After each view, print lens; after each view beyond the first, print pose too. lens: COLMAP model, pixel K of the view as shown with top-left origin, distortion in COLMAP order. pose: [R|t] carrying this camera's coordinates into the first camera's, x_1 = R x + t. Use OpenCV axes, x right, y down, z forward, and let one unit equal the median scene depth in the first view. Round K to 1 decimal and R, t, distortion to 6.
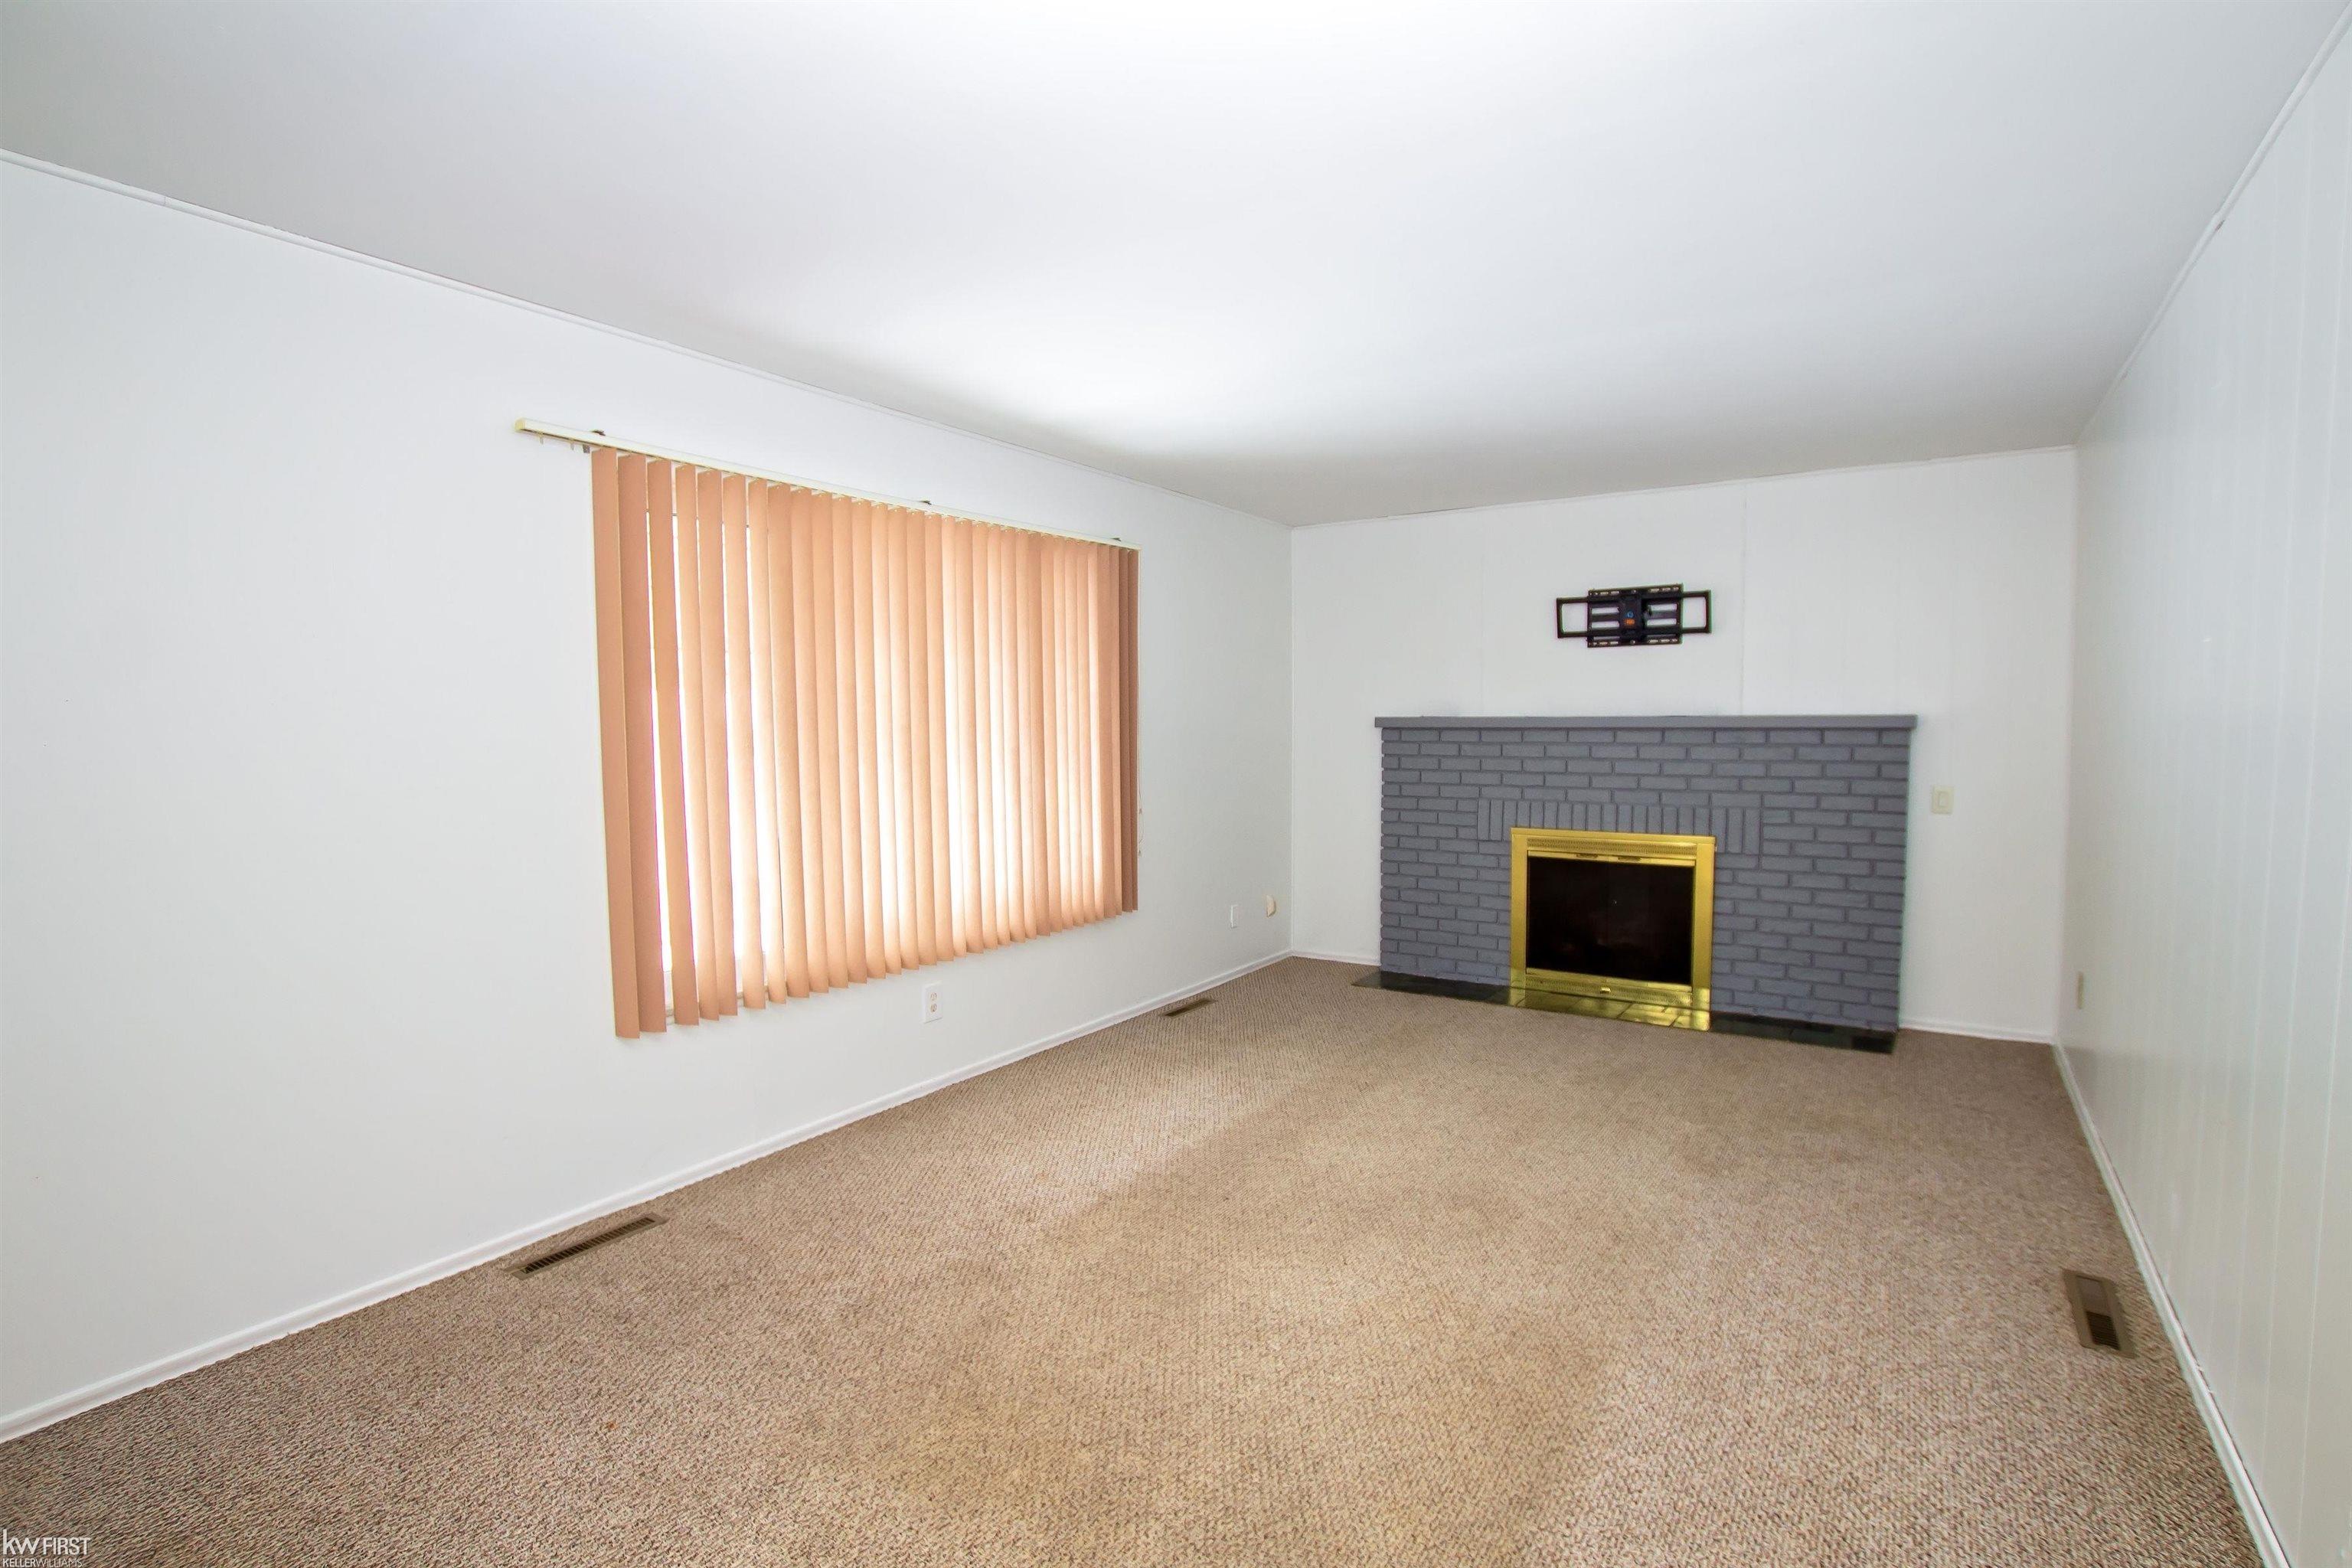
lens RADIAL K [[1119.1, 0, 1176.0], [0, 1119.1, 784.0], [0, 0, 1]] dist [-0.036556, 0.006272]
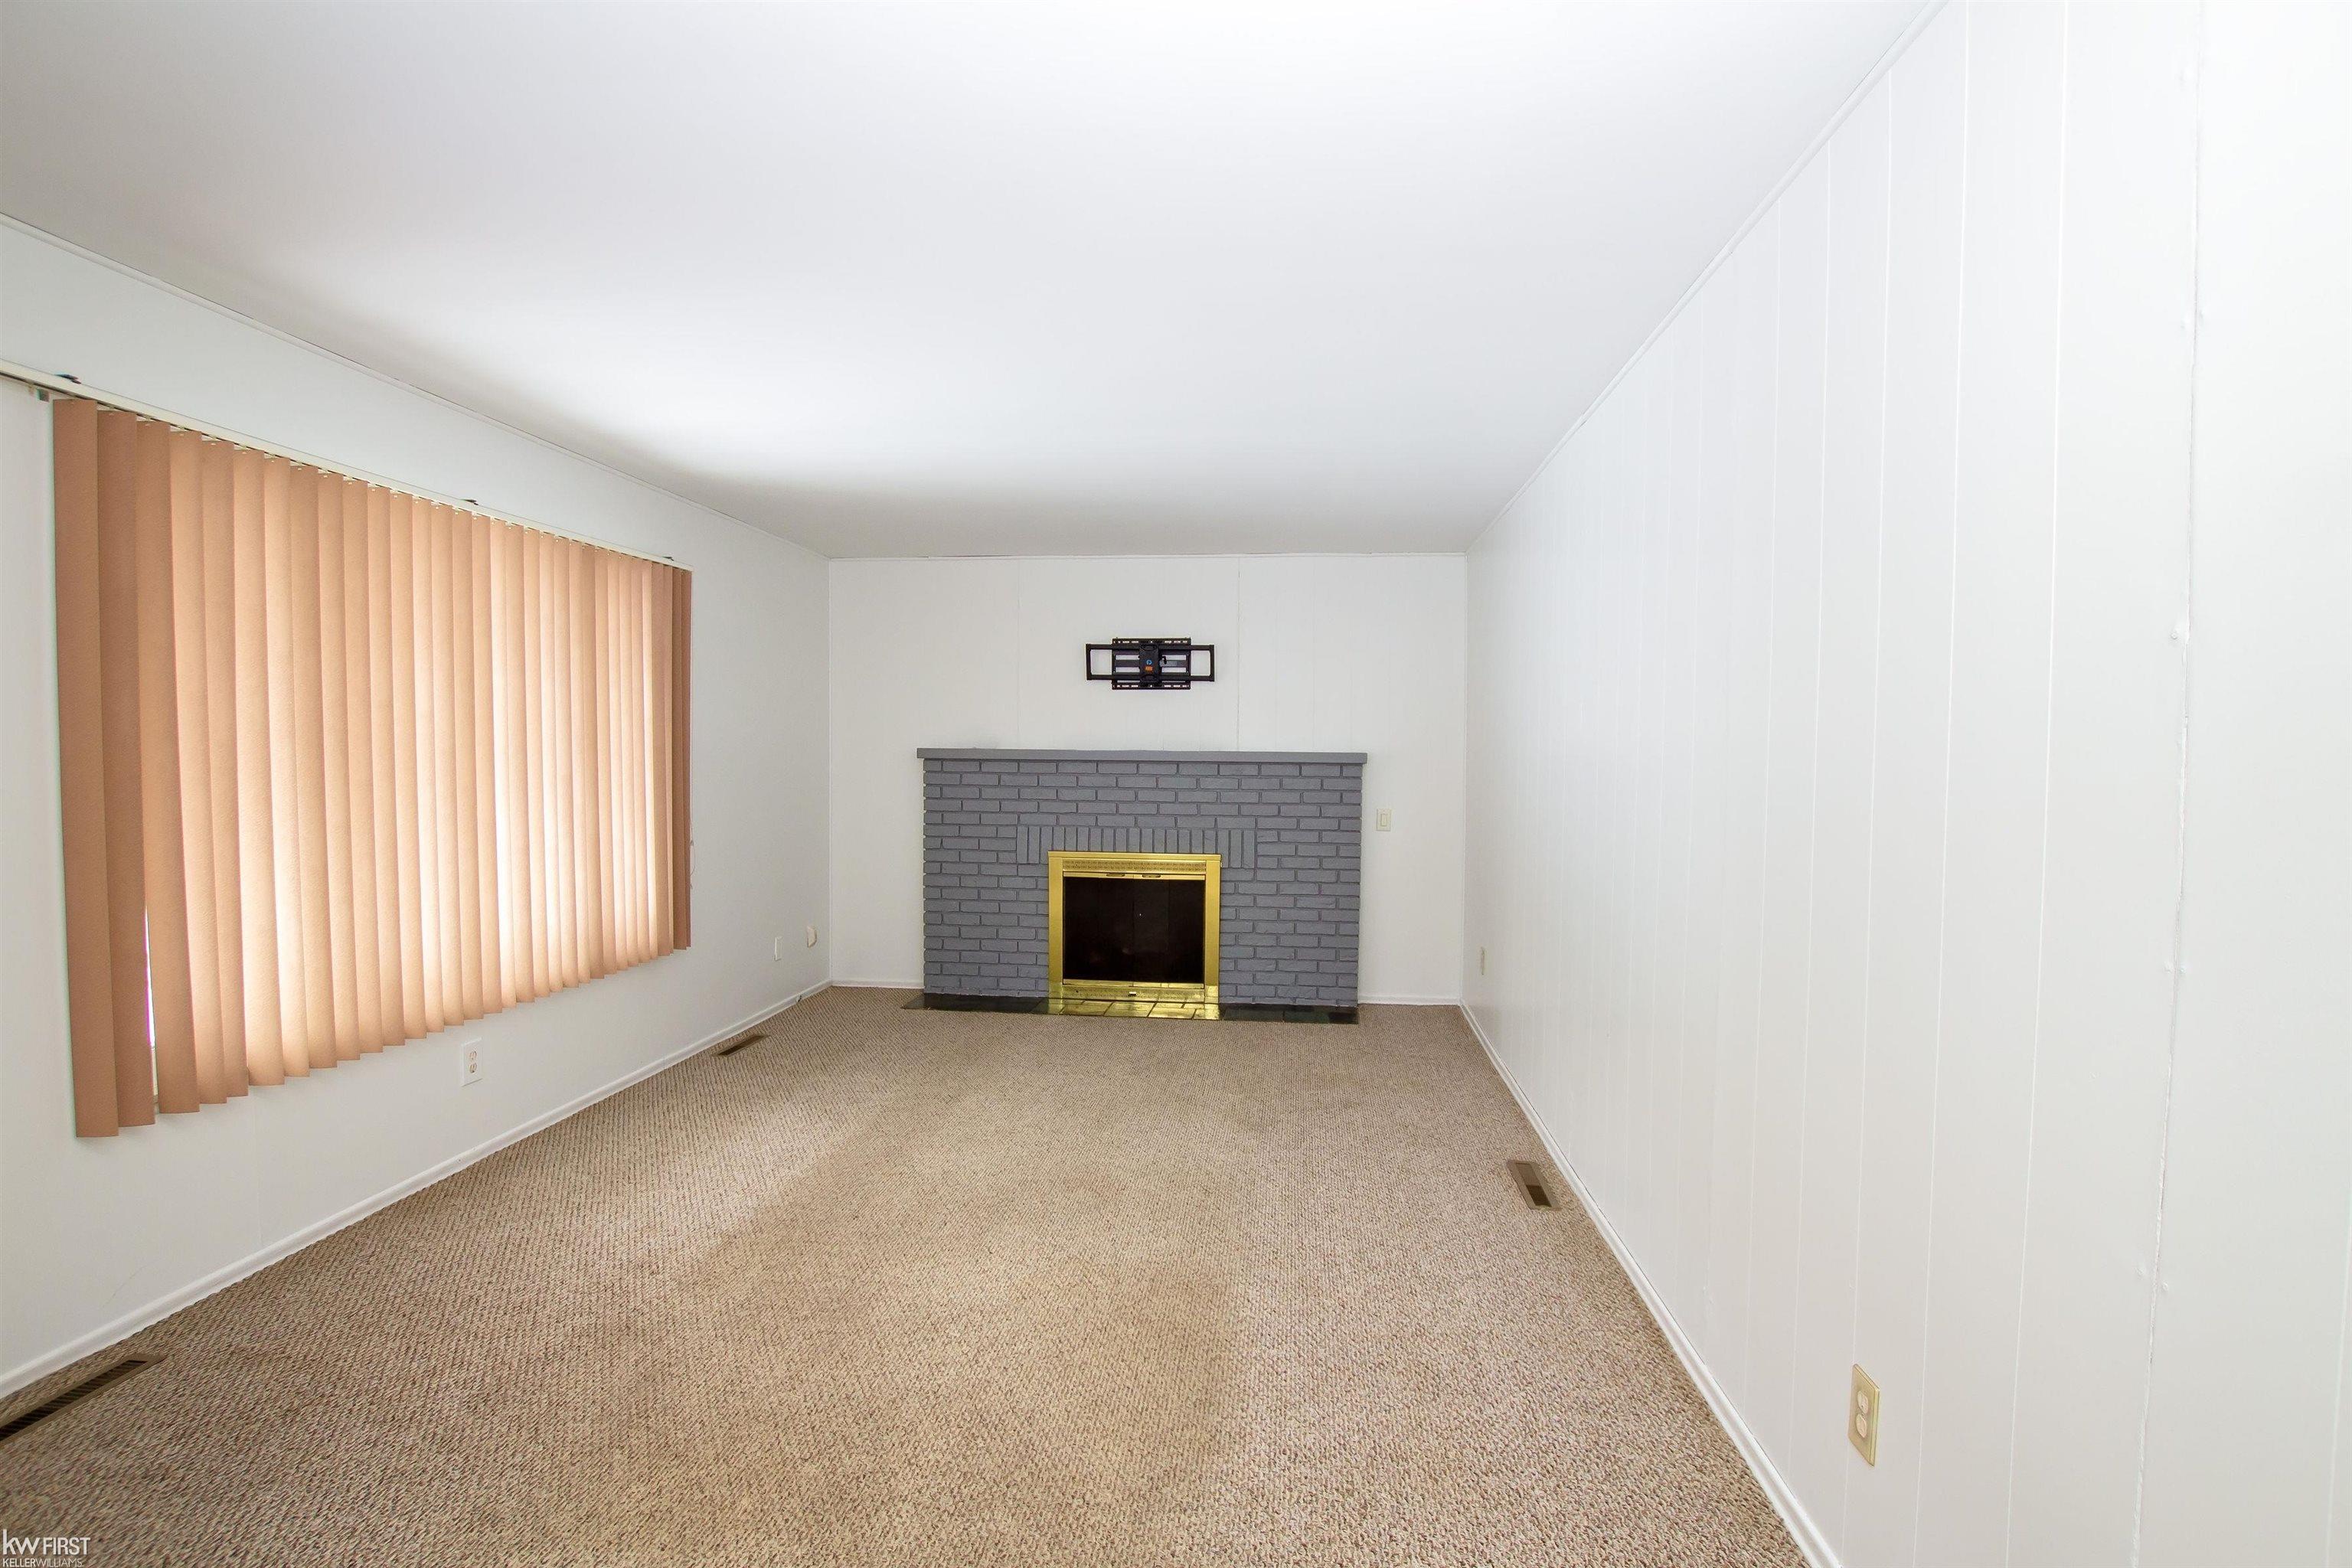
lens RADIAL K [[1112.1, 0, 1176.0], [0, 1112.1, 784.0], [0, 0, 1]] dist [-0.033220, 0.001993]
pose [[0.888481, 0.002025, 0.458908, -0.115874], [0.010548, 0.999636, -0.024832, 0.002230], [-0.458792, 0.026904, 0.888136, -0.032733]]
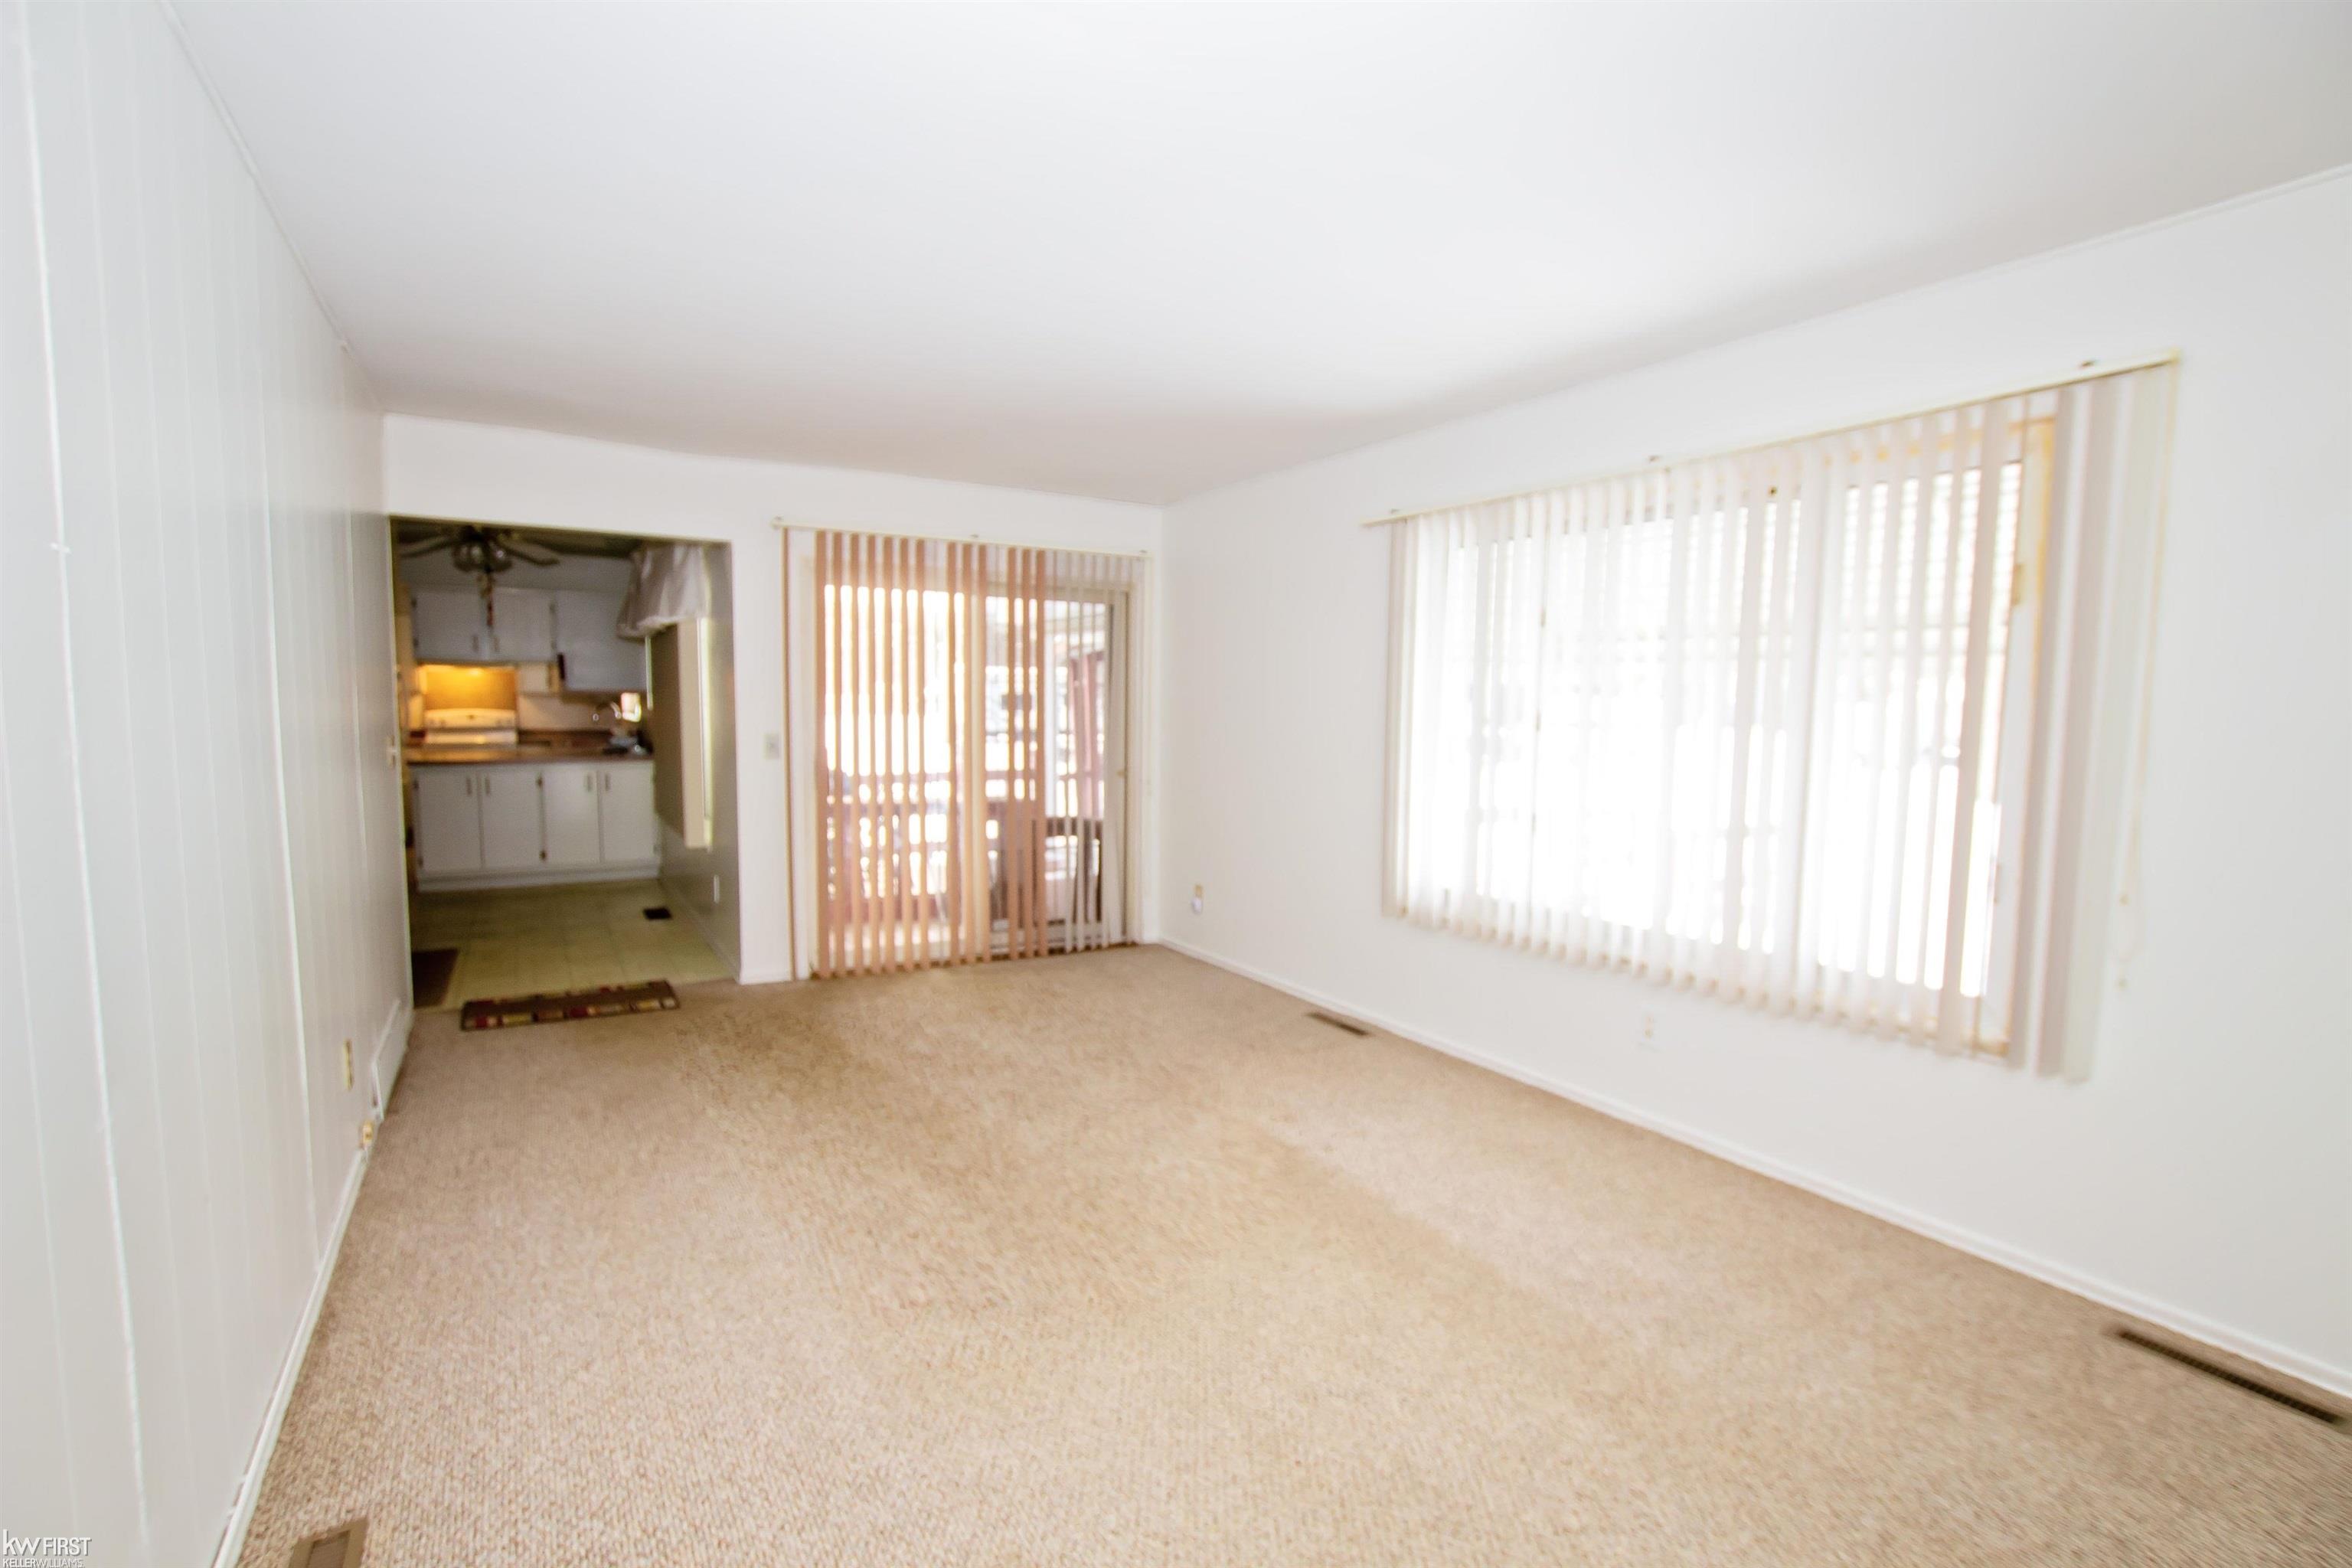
lens RADIAL K [[1112.1, 0, 1176.0], [0, 1112.1, 784.0], [0, 0, 1]] dist [-0.033220, 0.001993]
pose [[-0.444081, 0.061912, -0.893845, 0.671146], [-0.063202, 0.992960, 0.100177, -0.053305], [0.893755, 0.100979, -0.437042, 0.976118]]
